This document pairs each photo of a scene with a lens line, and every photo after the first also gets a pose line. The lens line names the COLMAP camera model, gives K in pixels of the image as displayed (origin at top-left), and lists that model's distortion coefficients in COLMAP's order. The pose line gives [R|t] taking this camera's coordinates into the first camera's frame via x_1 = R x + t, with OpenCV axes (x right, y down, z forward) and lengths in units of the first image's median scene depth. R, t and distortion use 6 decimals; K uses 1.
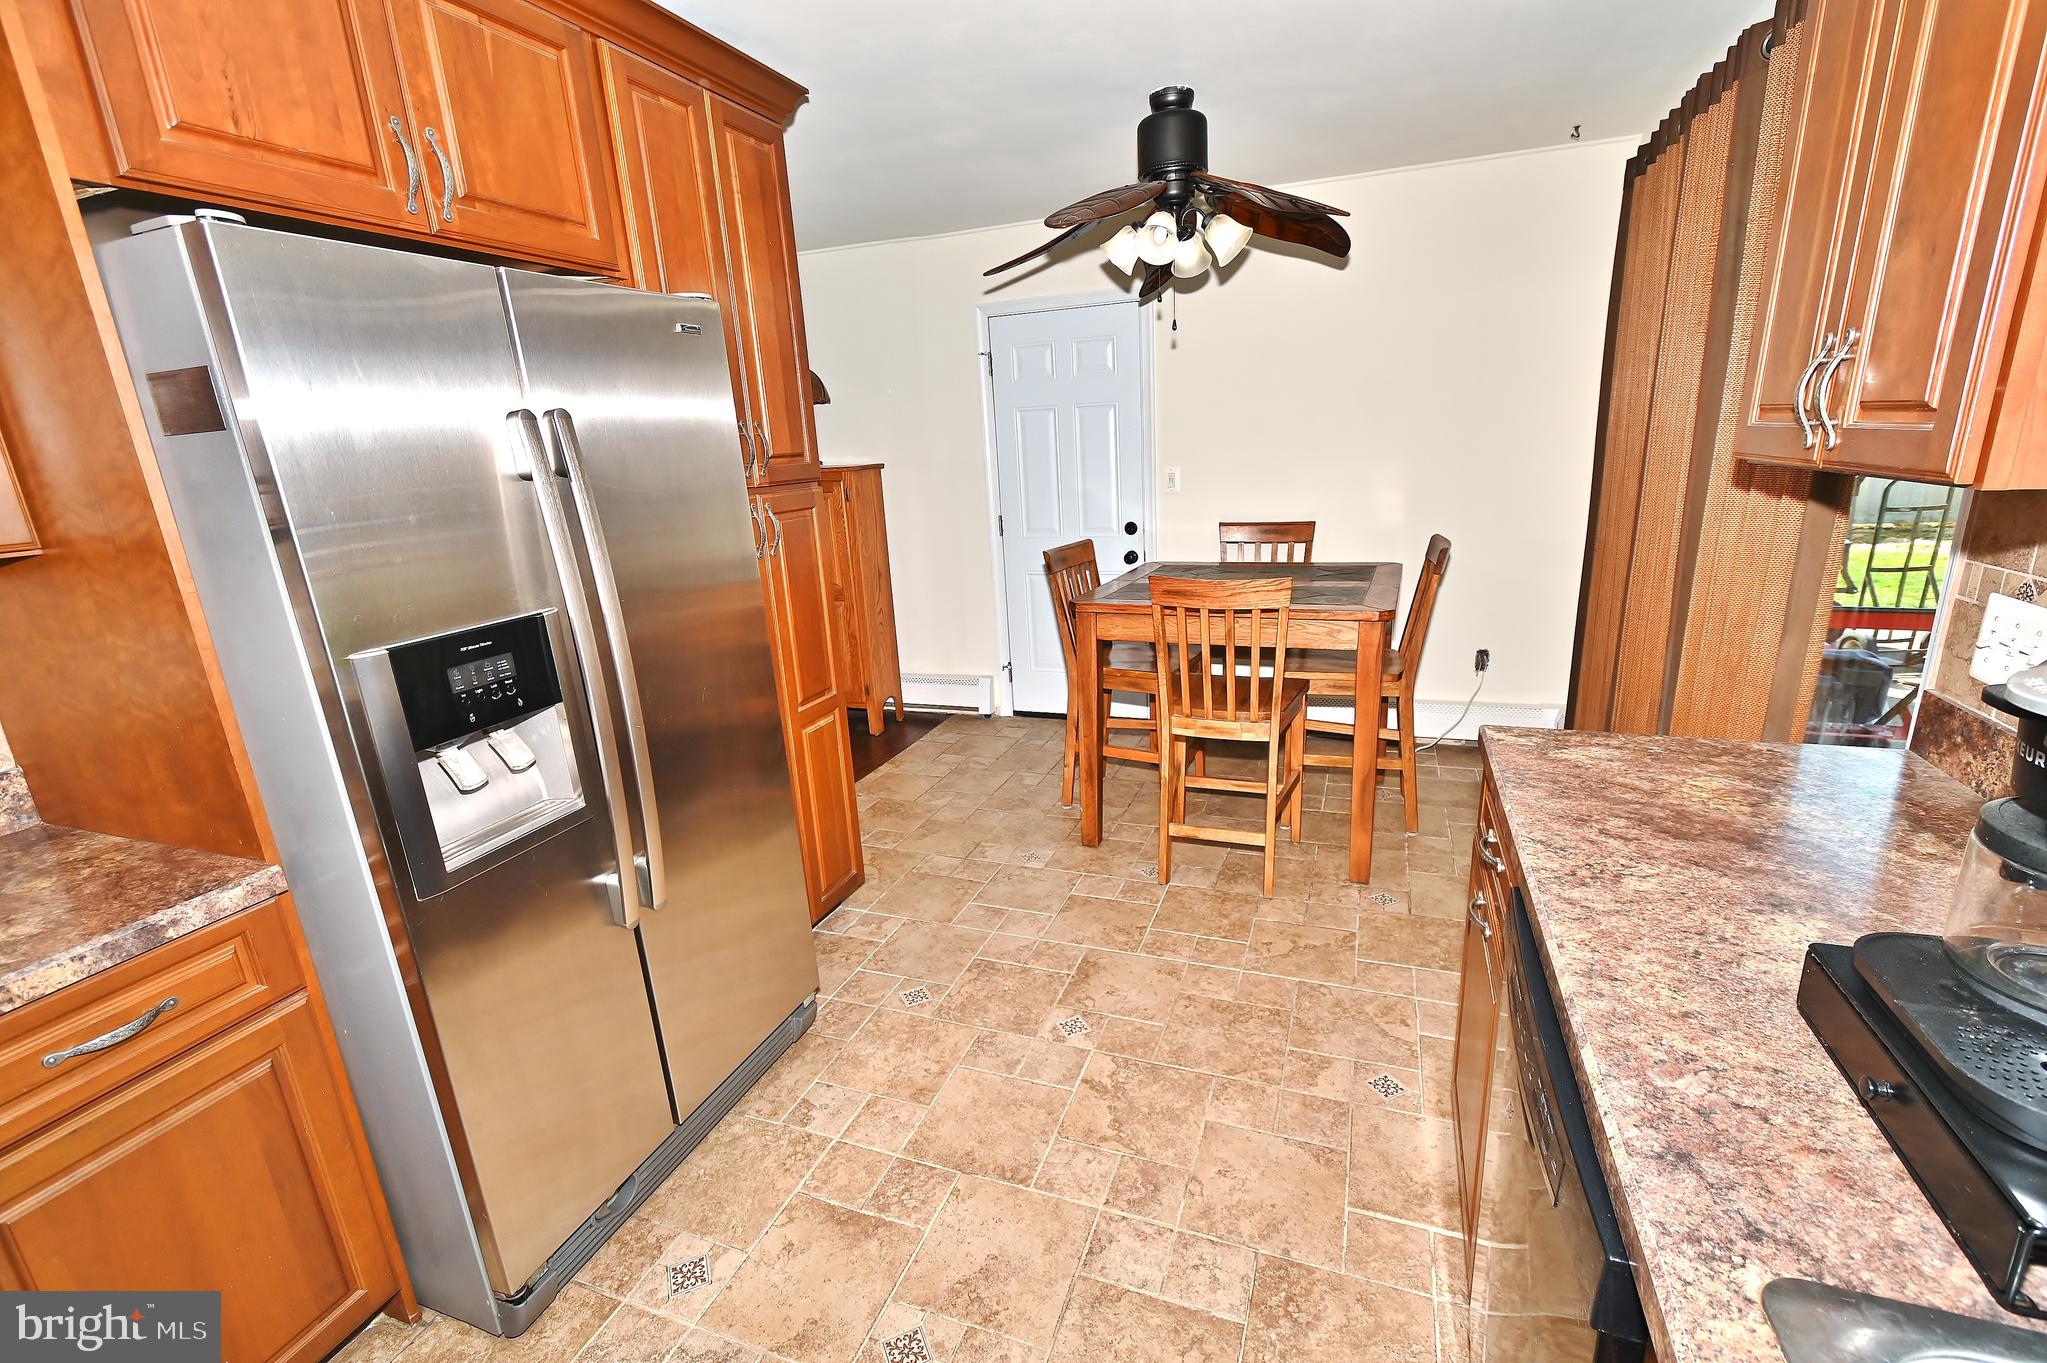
lens RADIAL K [[901.9, 0, 1035.2], [0, 901.9, 694.5], [0, 0, 1]] dist [0.002908, 0.000484]
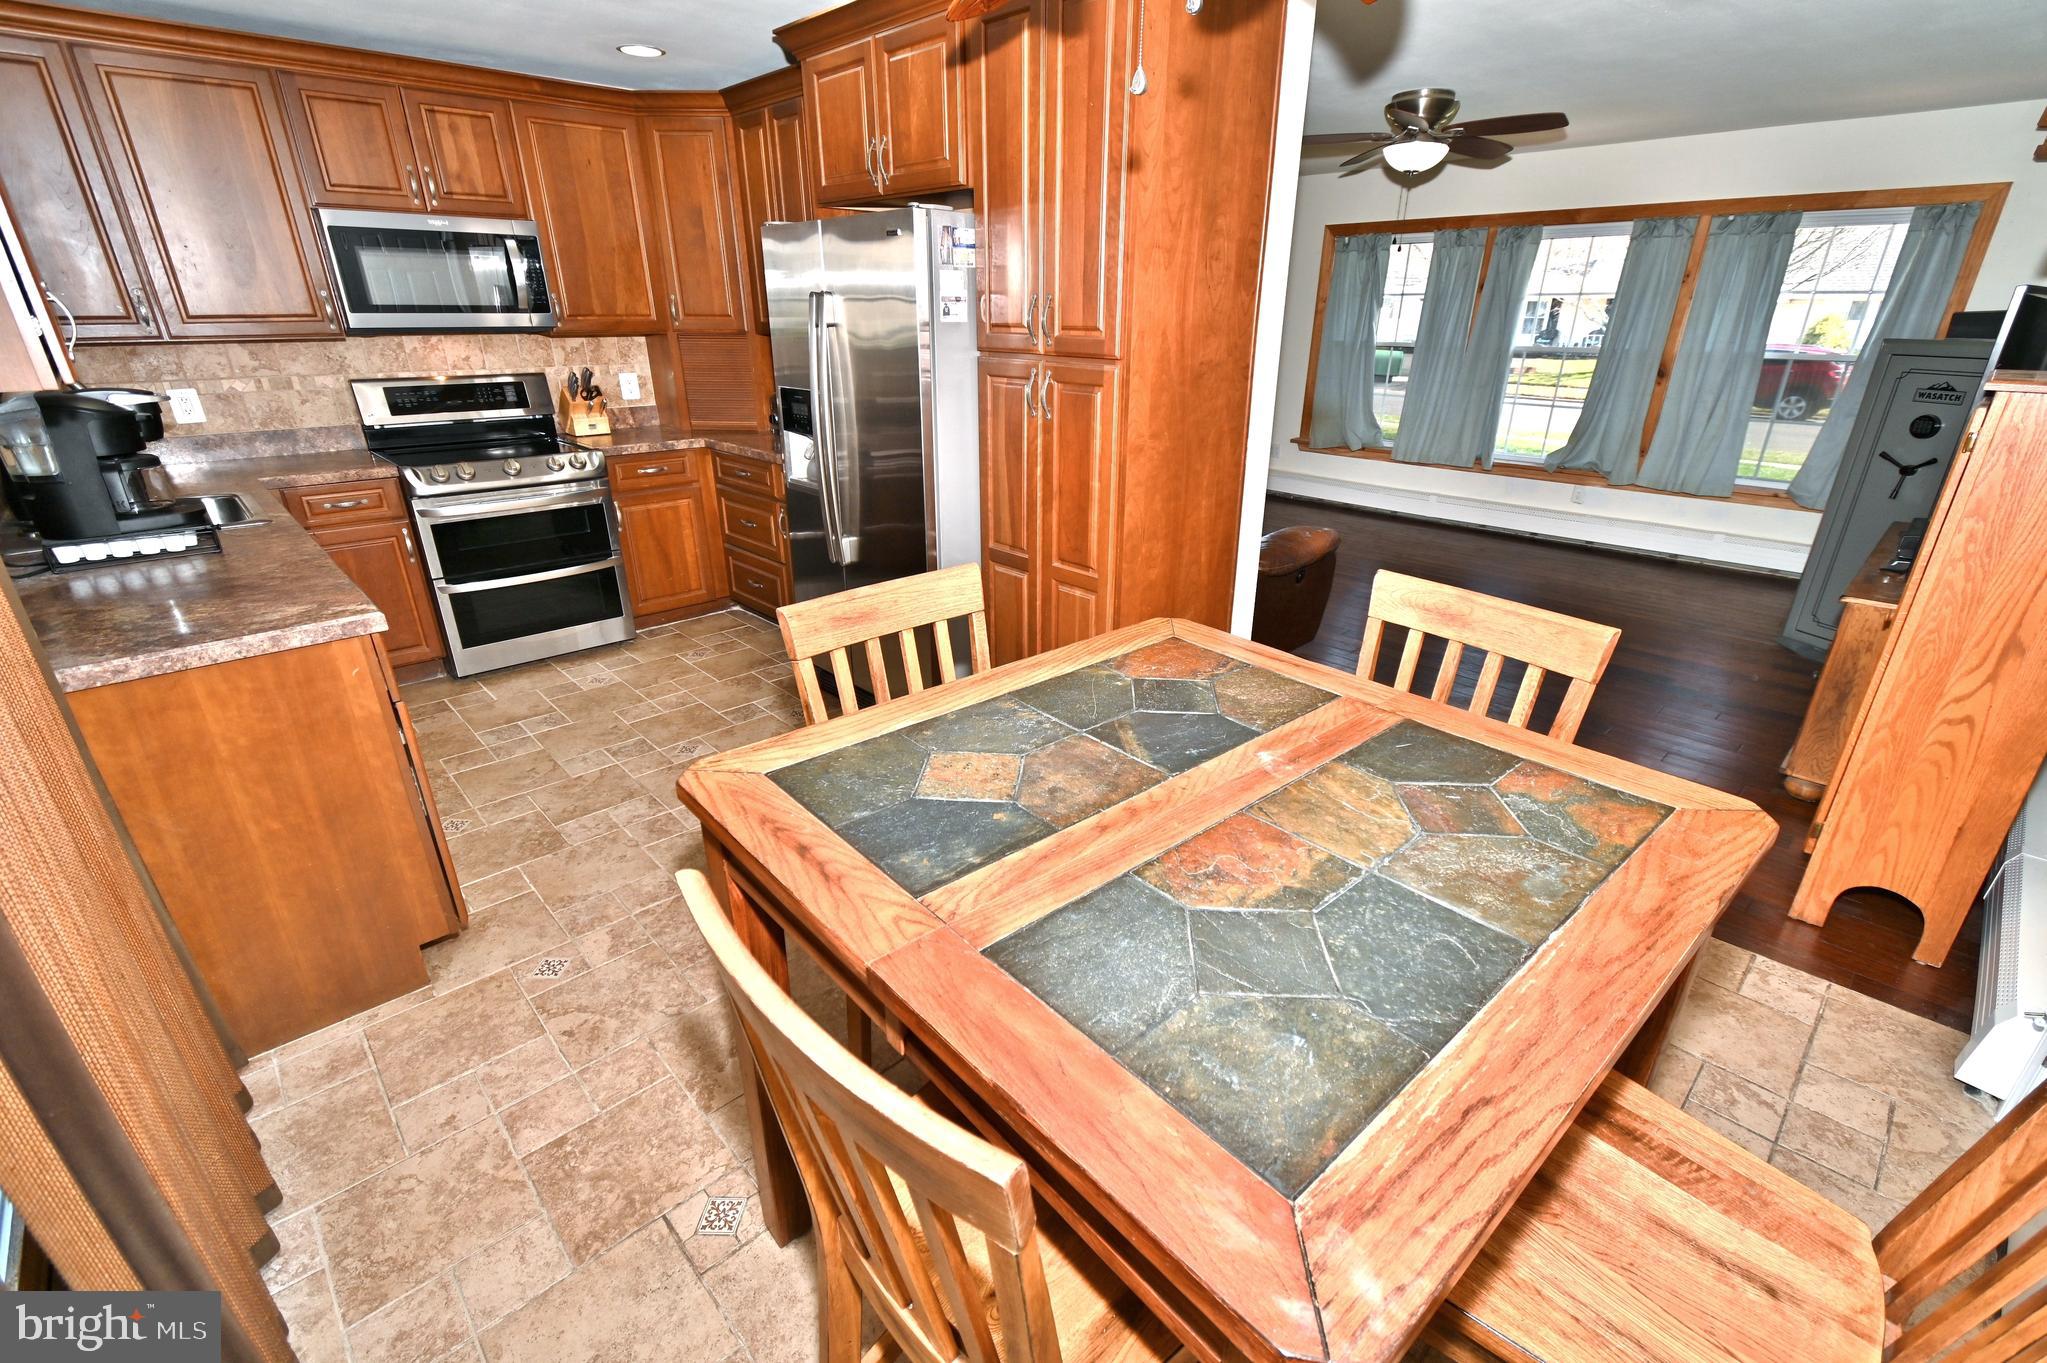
lens RADIAL K [[904.1, 0, 1033.7], [0, 904.1, 691.0], [0, 0, 1]] dist [0.014643, -0.006977]
pose [[-0.442342, 0.395452, -0.804954, 1.136153], [-0.230884, 0.817074, 0.528283, -0.702866], [0.866618, 0.419533, -0.270122, 2.144926]]
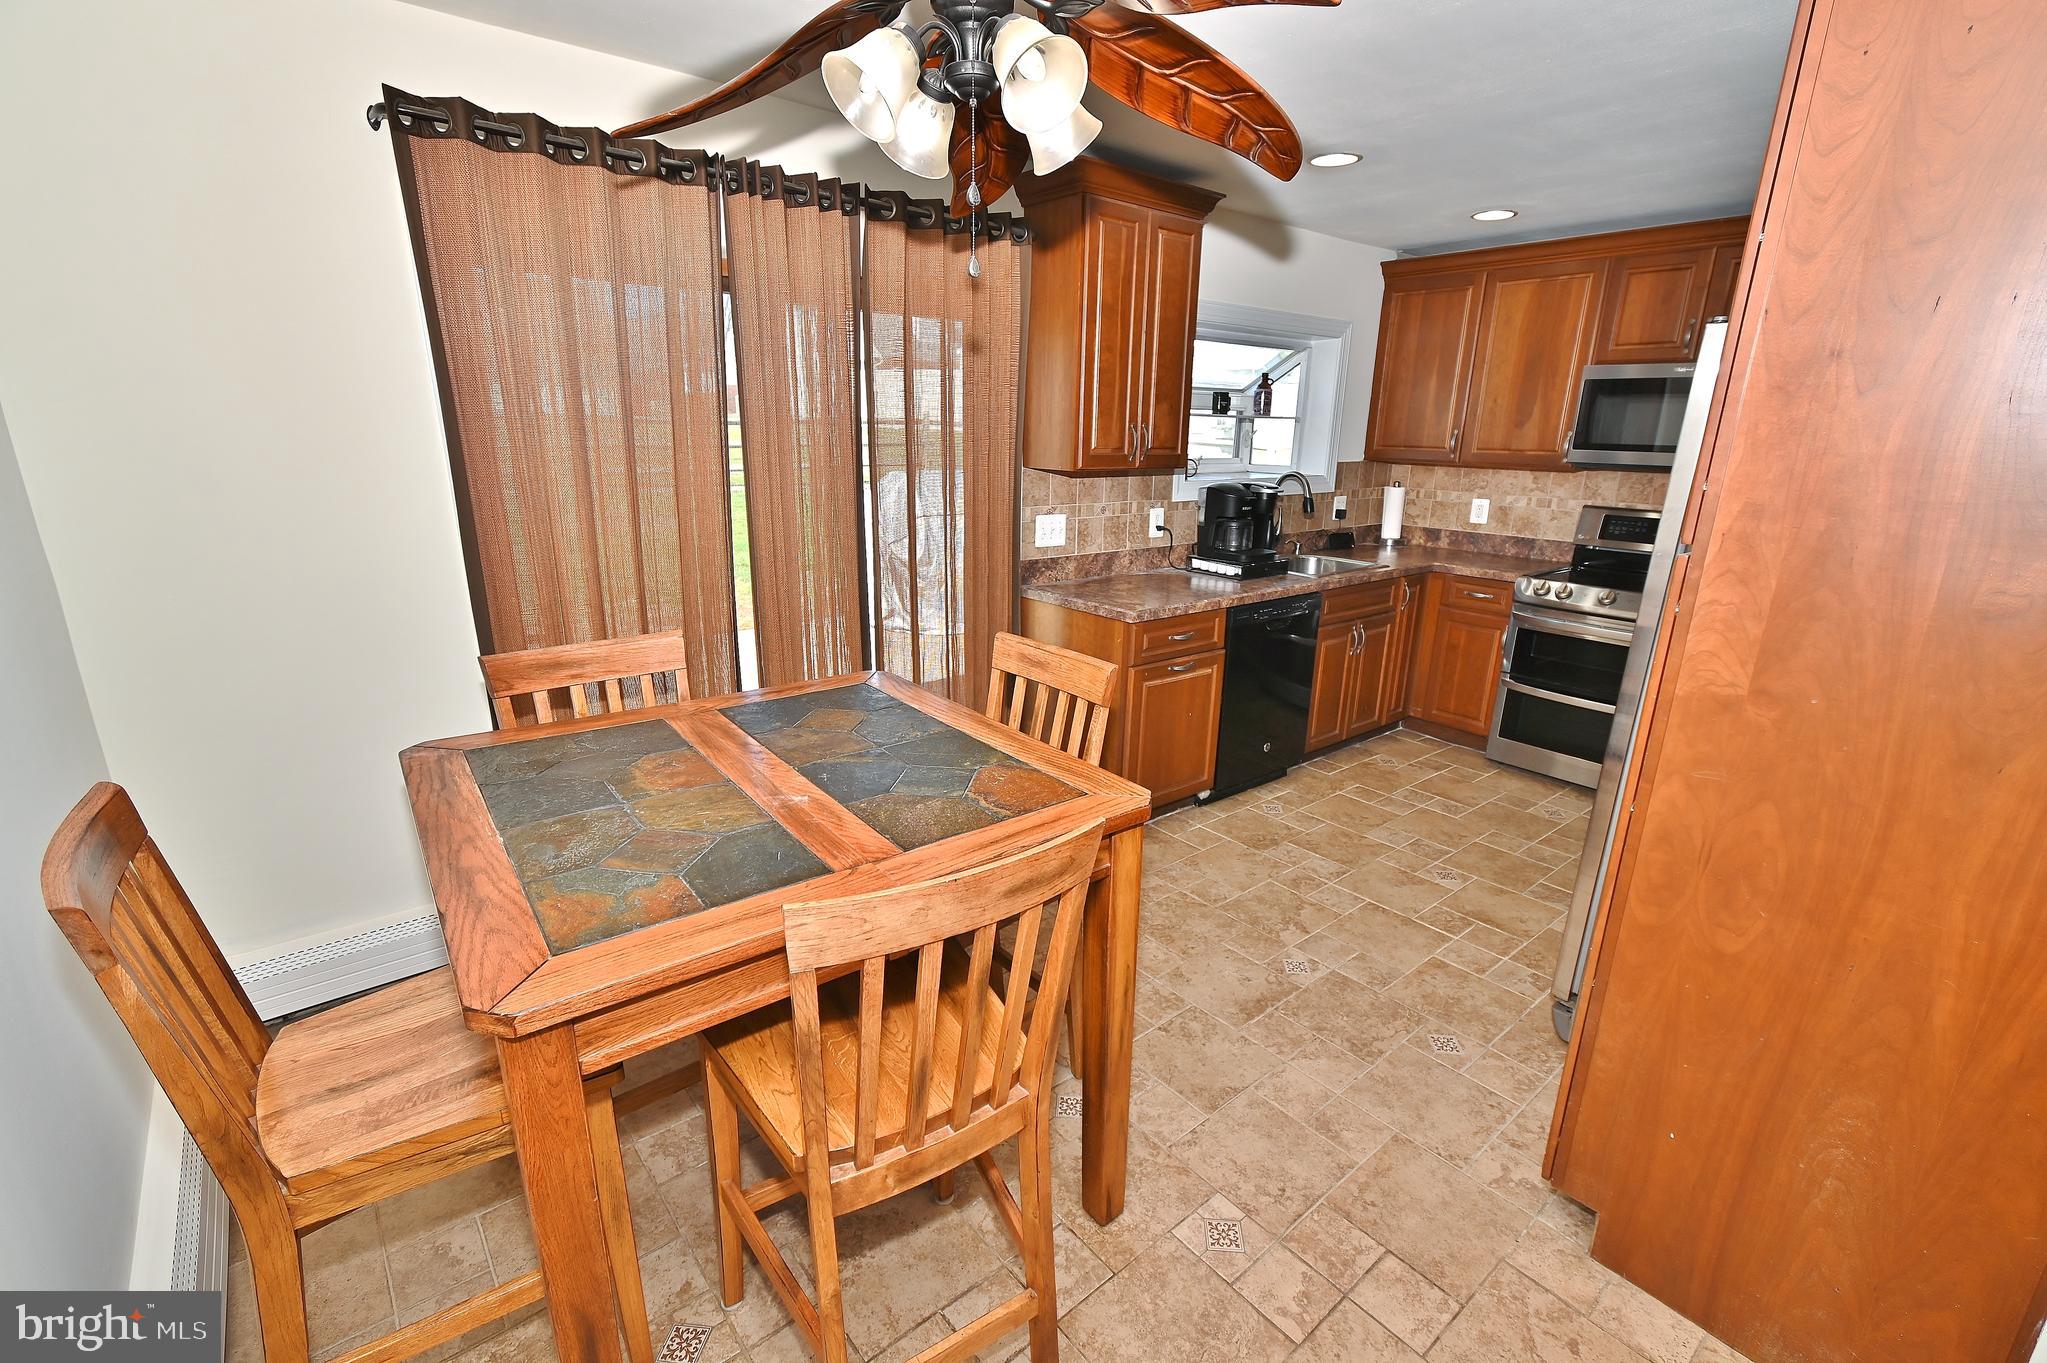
lens RADIAL K [[901.9, 0, 1035.2], [0, 901.9, 694.5], [0, 0, 1]] dist [0.002908, 0.000484]
pose [[-0.864126, -0.114036, 0.490185, -0.285126], [0.161862, 0.859270, 0.485238, -0.798025], [-0.476536, 0.498649, -0.724060, 2.661132]]
